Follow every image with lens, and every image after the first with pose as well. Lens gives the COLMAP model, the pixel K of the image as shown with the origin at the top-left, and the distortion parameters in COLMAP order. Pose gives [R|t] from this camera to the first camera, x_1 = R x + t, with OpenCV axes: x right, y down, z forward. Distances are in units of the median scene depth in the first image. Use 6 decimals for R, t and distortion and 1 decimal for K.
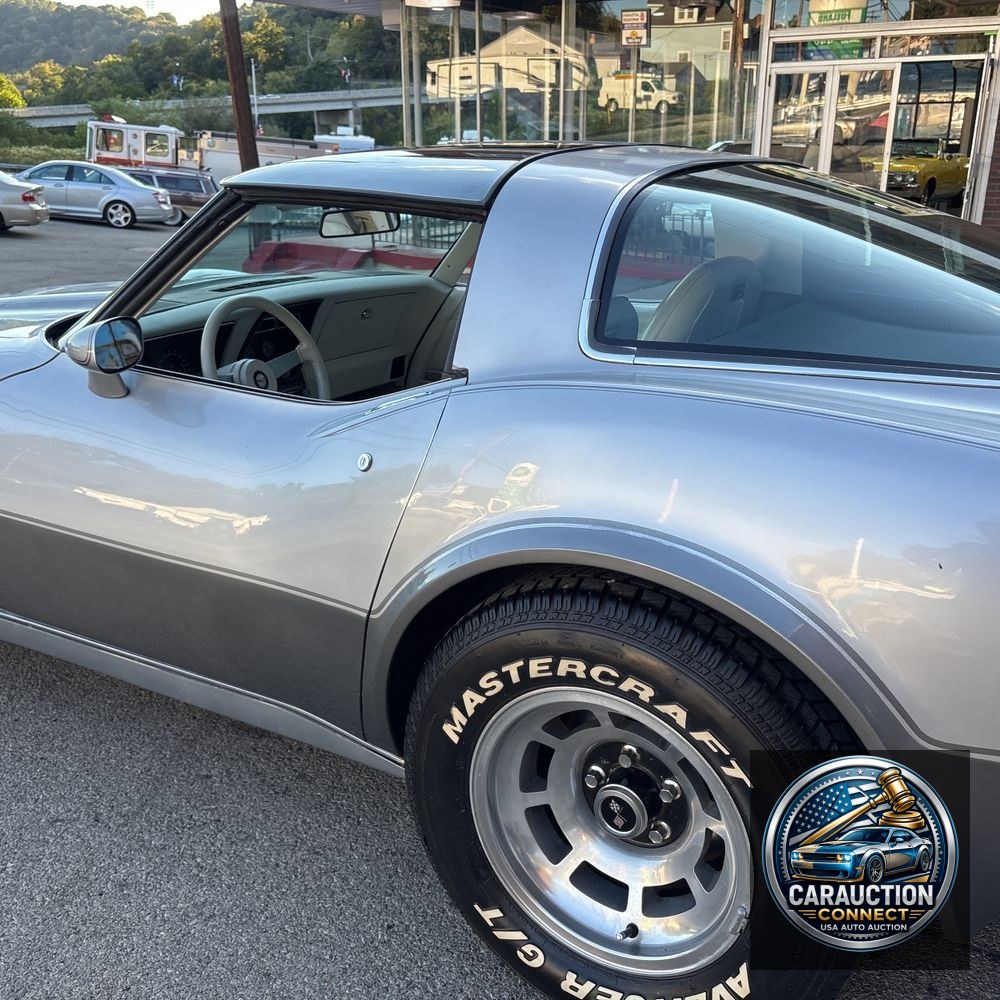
lens RADIAL K [[1009.3, 0, 501.5], [0, 1009.3, 503.6], [0, 0, 1]] dist [0.013107, 0.000000]
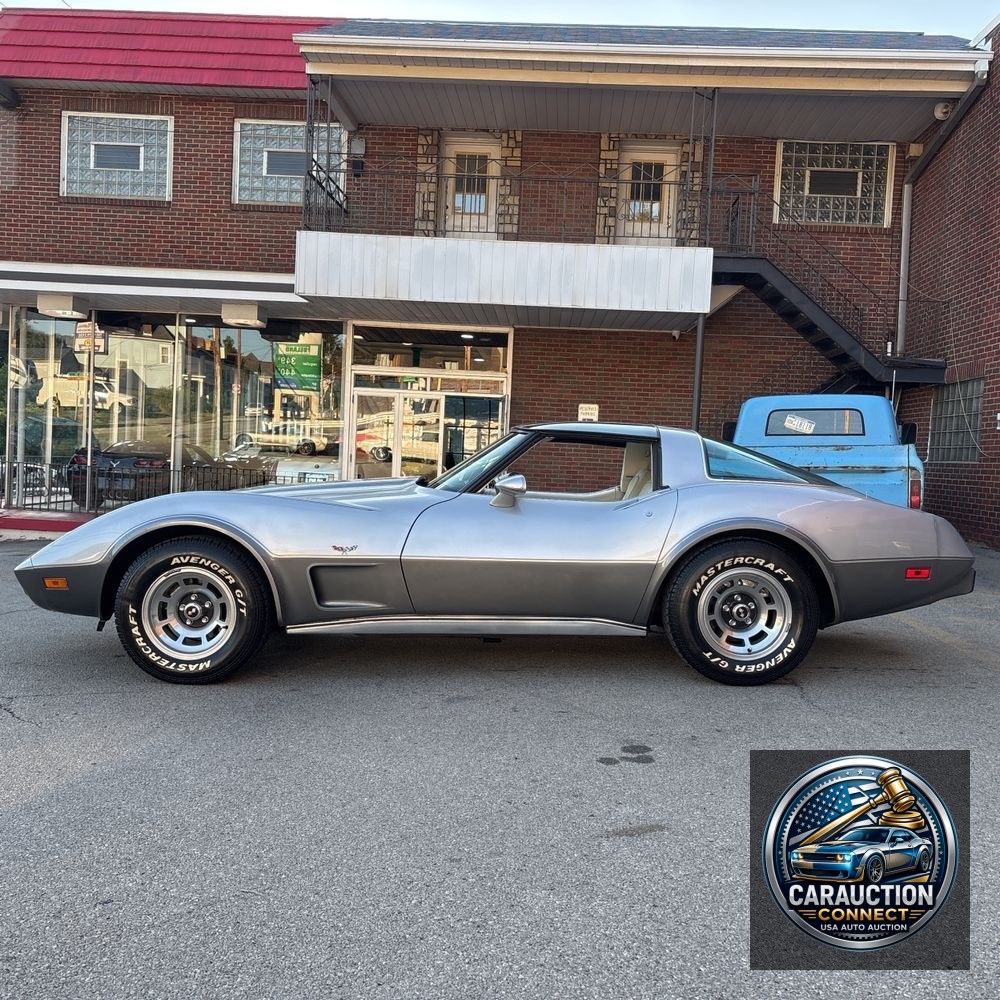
lens RADIAL K [[1009.3, 0, 496.7], [0, 1009.3, 497.7], [0, 0, 1]] dist [0.013107, 0.000000]
pose [[0.852856, 0.033798, 0.521052, -2.200713], [0.119429, 0.958822, -0.257675, 0.668800], [-0.508305, 0.281989, 0.813700, -1.330034]]
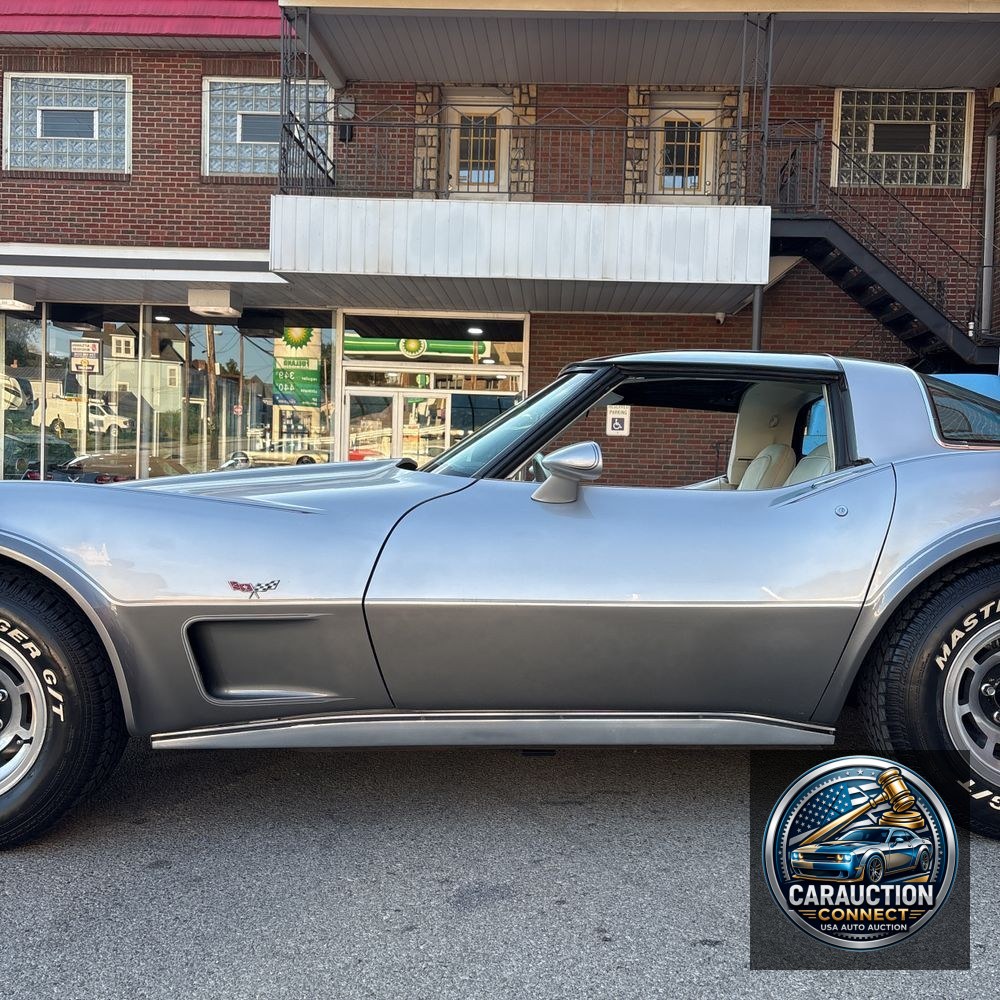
lens RADIAL K [[1009.3, 0, 506.8], [0, 1009.3, 504.2], [0, 0, 1]] dist [0.013107, 0.000000]
pose [[0.852679, 0.028644, 0.521650, -1.467387], [0.133584, 0.953350, -0.270703, 0.322058], [-0.505069, 0.300507, 0.809074, -0.047386]]
